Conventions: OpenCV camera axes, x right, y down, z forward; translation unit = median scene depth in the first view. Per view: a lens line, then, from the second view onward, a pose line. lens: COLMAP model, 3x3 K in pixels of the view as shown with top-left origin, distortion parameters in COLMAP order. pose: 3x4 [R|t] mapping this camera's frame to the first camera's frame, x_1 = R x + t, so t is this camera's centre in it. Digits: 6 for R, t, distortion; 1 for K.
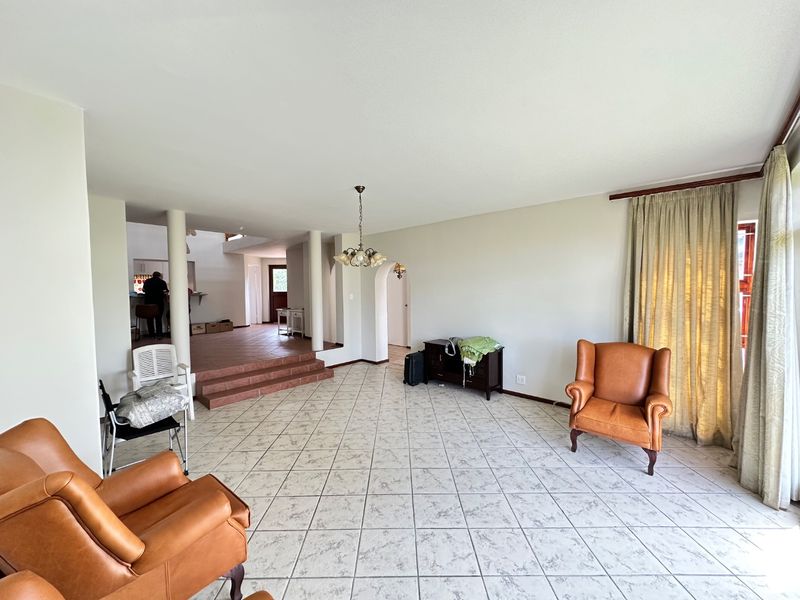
lens RADIAL K [[317.9, 0, 398.3], [0, 317.9, 301.1], [0, 0, 1]] dist [-0.002559, -0.000086]
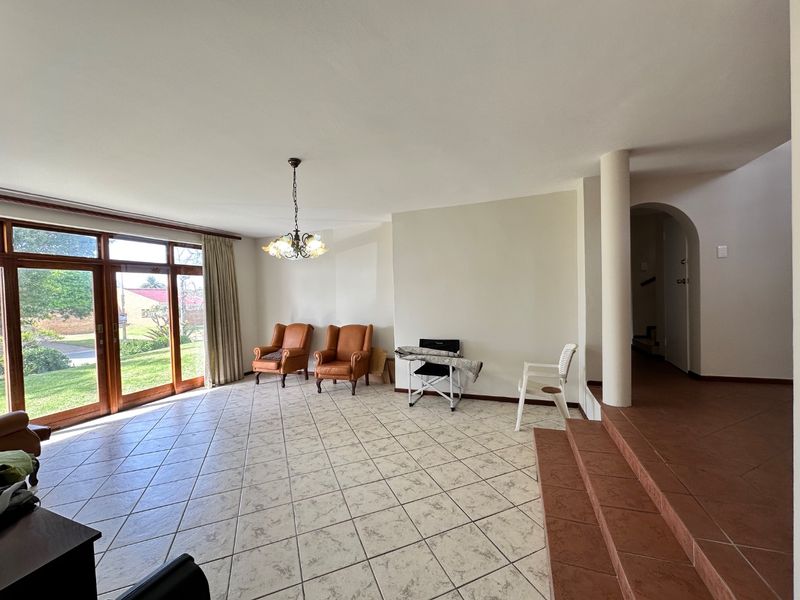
lens RADIAL K [[317.9, 0, 398.3], [0, 317.9, 301.1], [0, 0, 1]] dist [-0.002559, -0.000086]
pose [[-0.923067, 0.043981, -0.382116, -0.039839], [0.022259, 0.997884, 0.061085, -0.042782], [0.383994, 0.047880, -0.922093, 1.871484]]
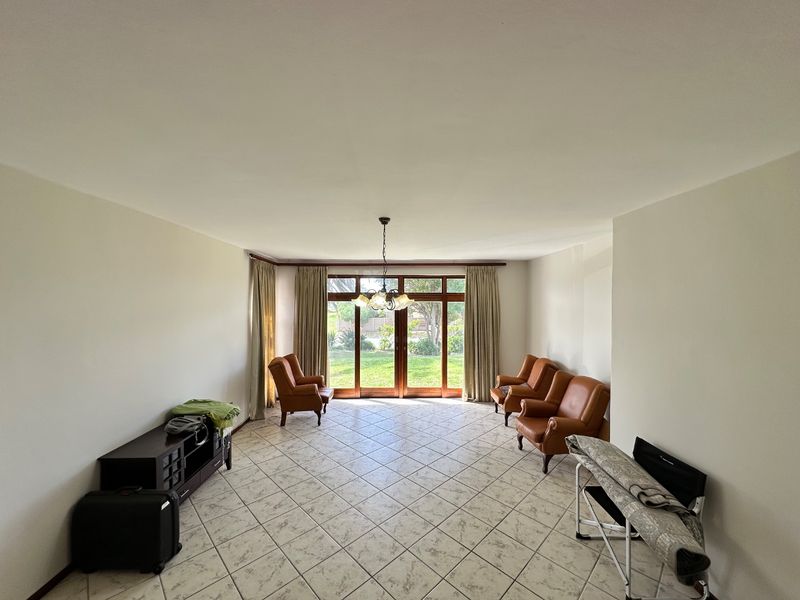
lens RADIAL K [[317.9, 0, 398.3], [0, 317.9, 301.1], [0, 0, 1]] dist [-0.002559, -0.000086]
pose [[-0.697563, 0.007313, 0.716486, -0.768849], [0.034745, 0.999117, 0.023630, -0.153921], [-0.715681, 0.041378, -0.697201, 1.586753]]
